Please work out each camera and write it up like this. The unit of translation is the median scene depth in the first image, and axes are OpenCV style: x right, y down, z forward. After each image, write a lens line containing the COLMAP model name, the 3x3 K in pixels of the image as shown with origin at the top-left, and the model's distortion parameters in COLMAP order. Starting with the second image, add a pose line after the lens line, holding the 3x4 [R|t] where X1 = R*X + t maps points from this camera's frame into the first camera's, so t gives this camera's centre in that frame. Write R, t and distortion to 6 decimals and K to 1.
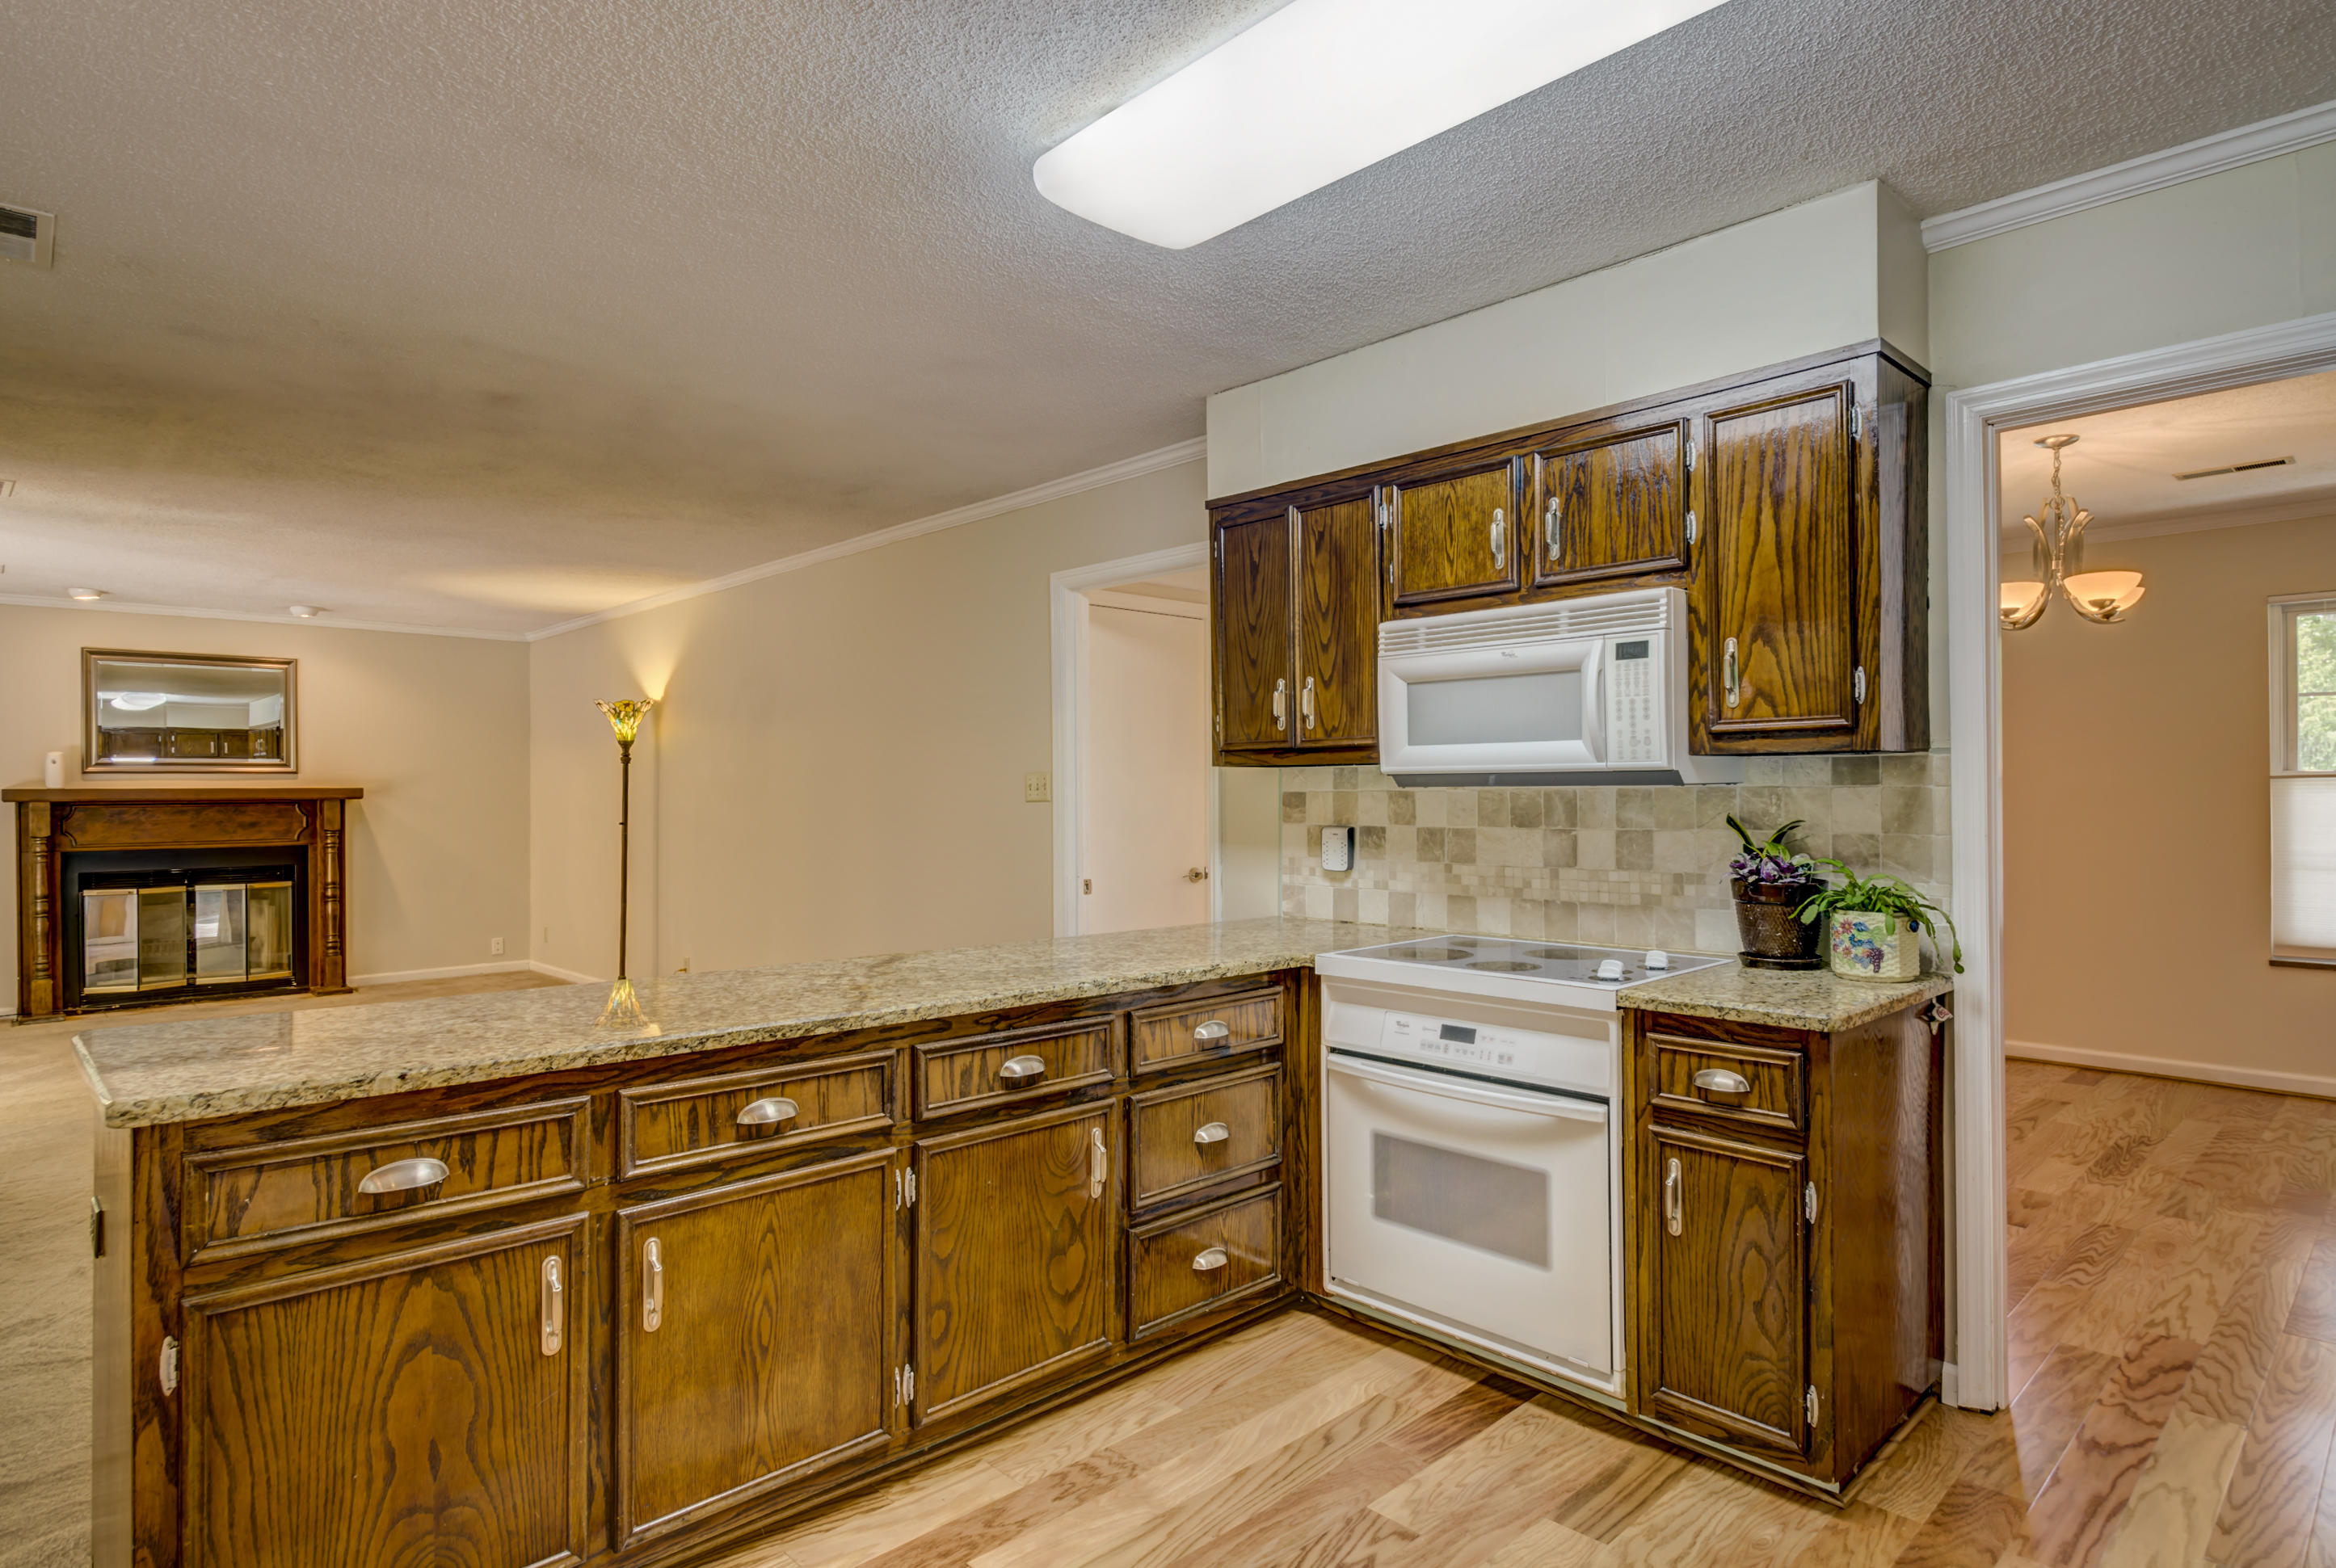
lens RADIAL K [[1233.8, 0, 1165.8], [0, 1233.8, 789.4], [0, 0, 1]] dist [0.006371, 0.001270]
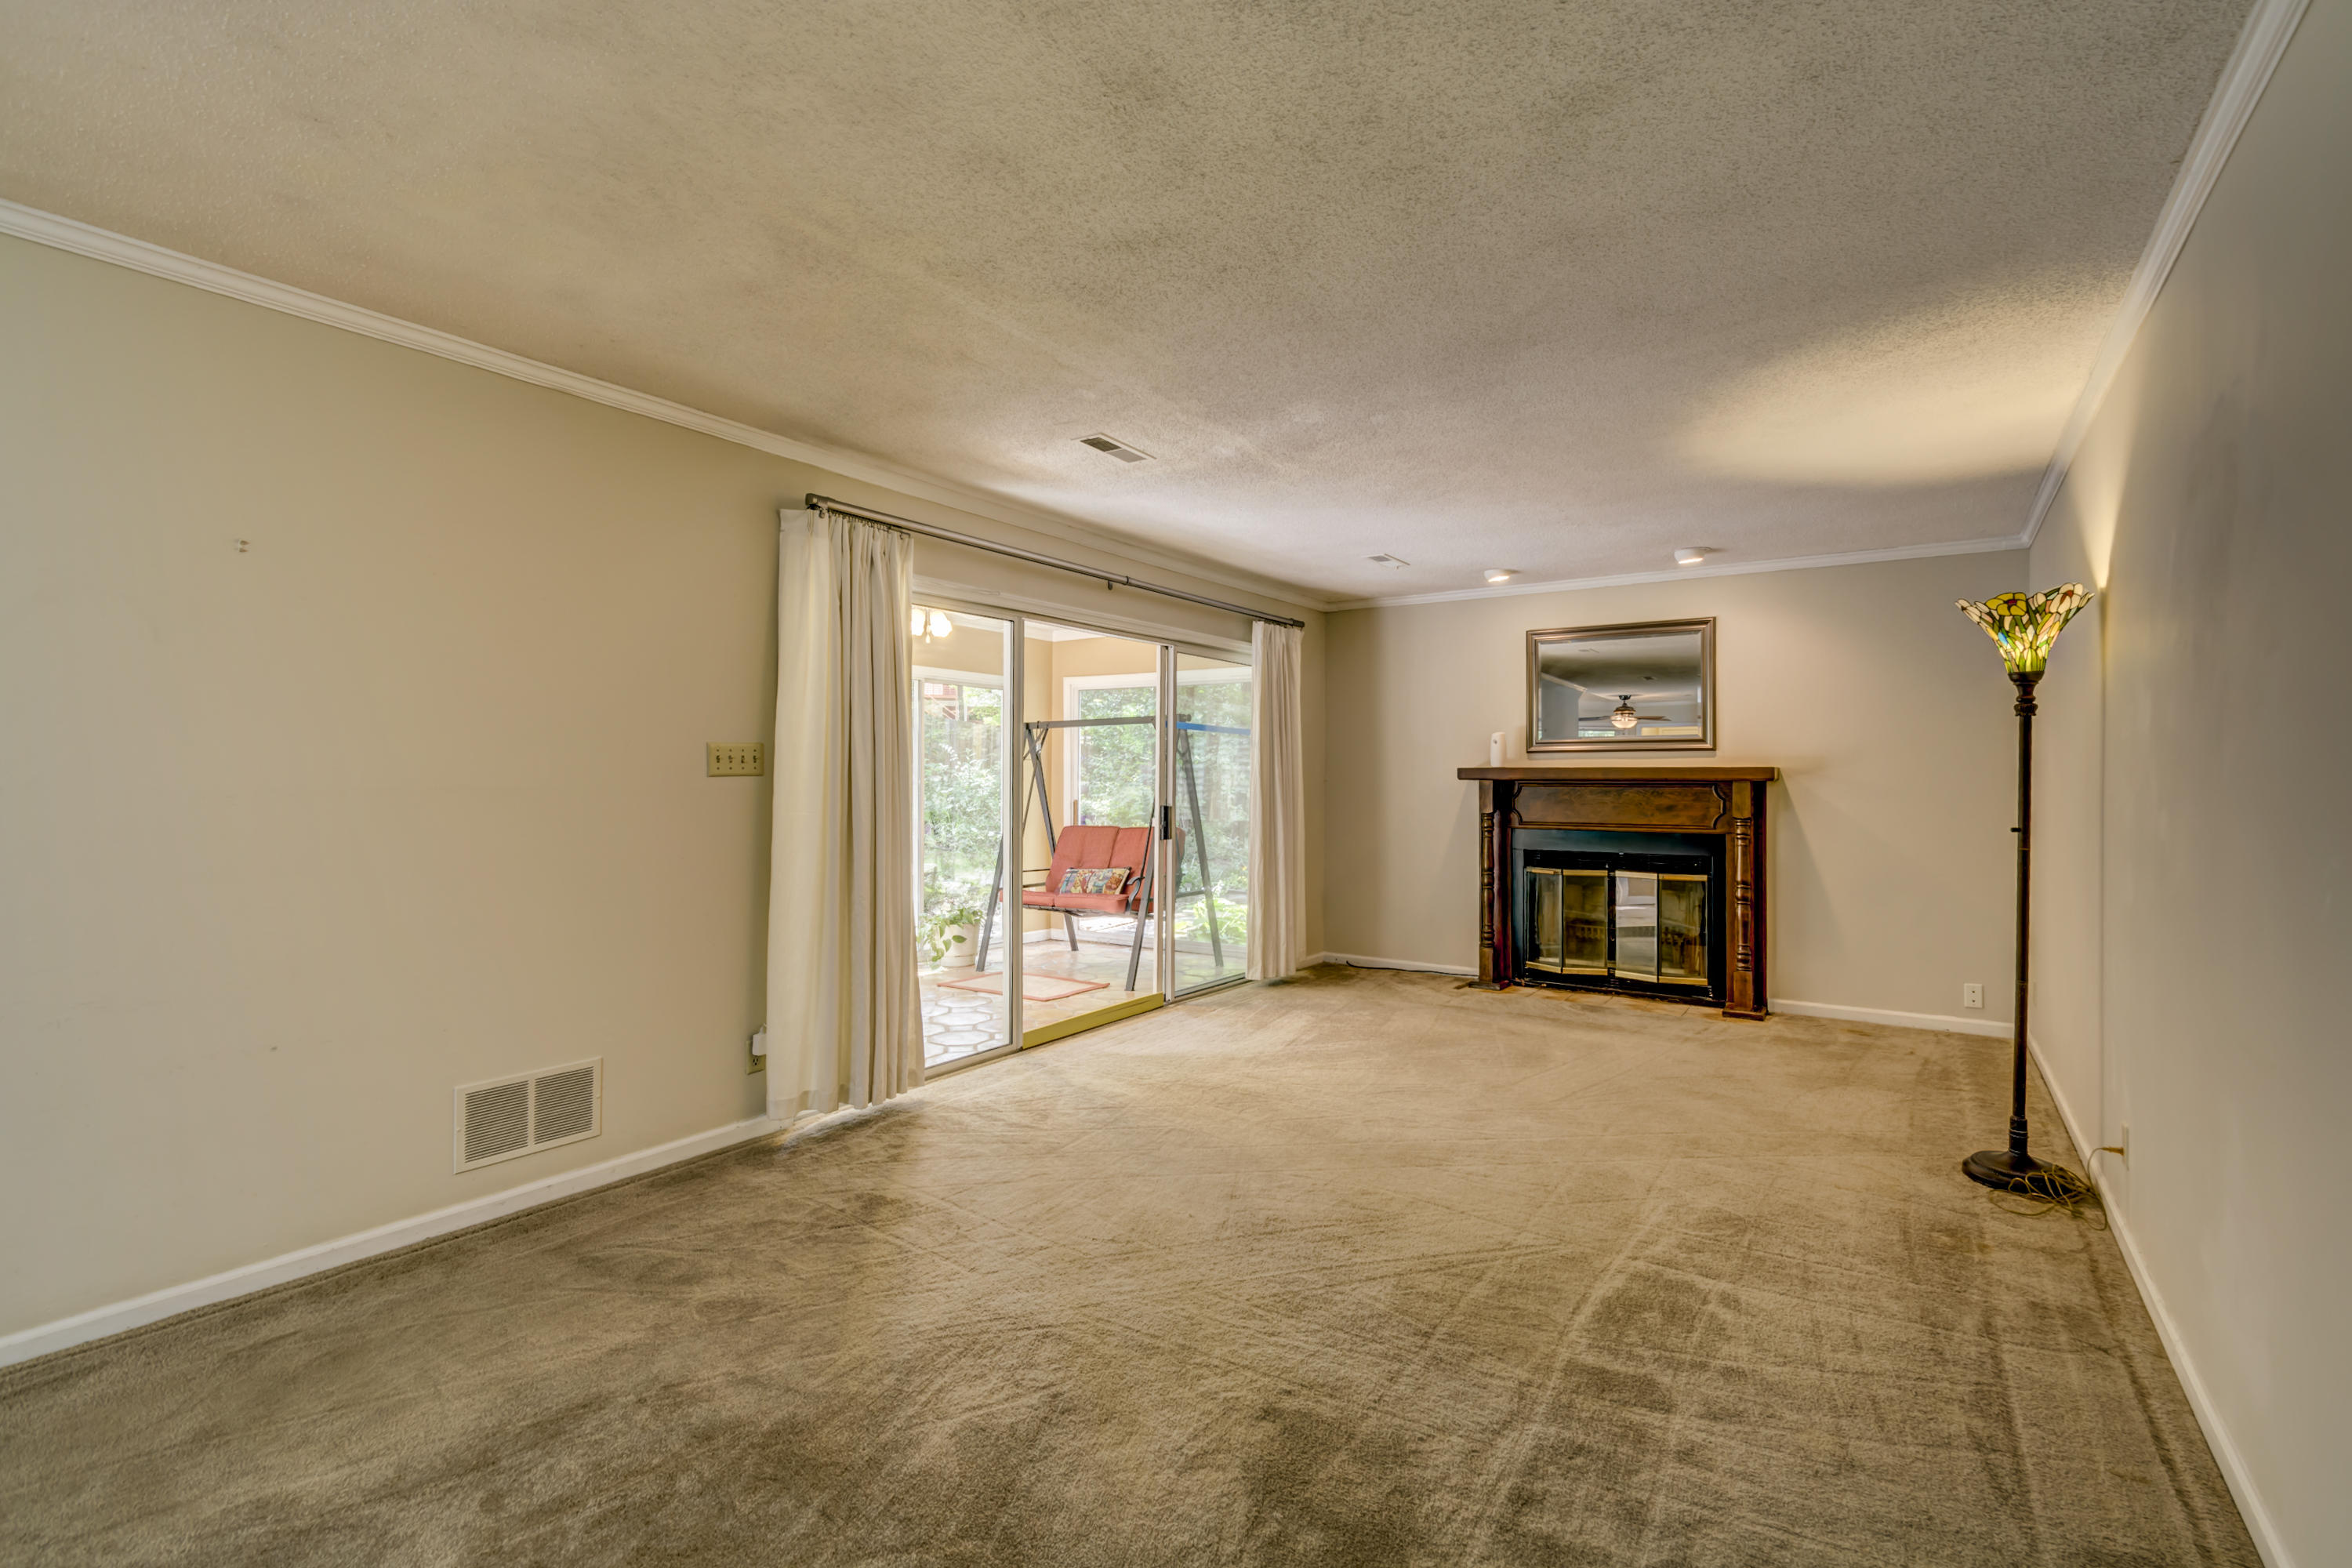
lens RADIAL K [[1059.9, 0, 1178.6], [0, 1059.9, 775.0], [0, 0, 1]] dist [-0.013172, 0.000594]
pose [[0.218088, 0.004314, -0.975919, -0.071820], [-0.004816, 0.999983, 0.003344, 0.003760], [0.975917, 0.003970, 0.218105, 0.497264]]
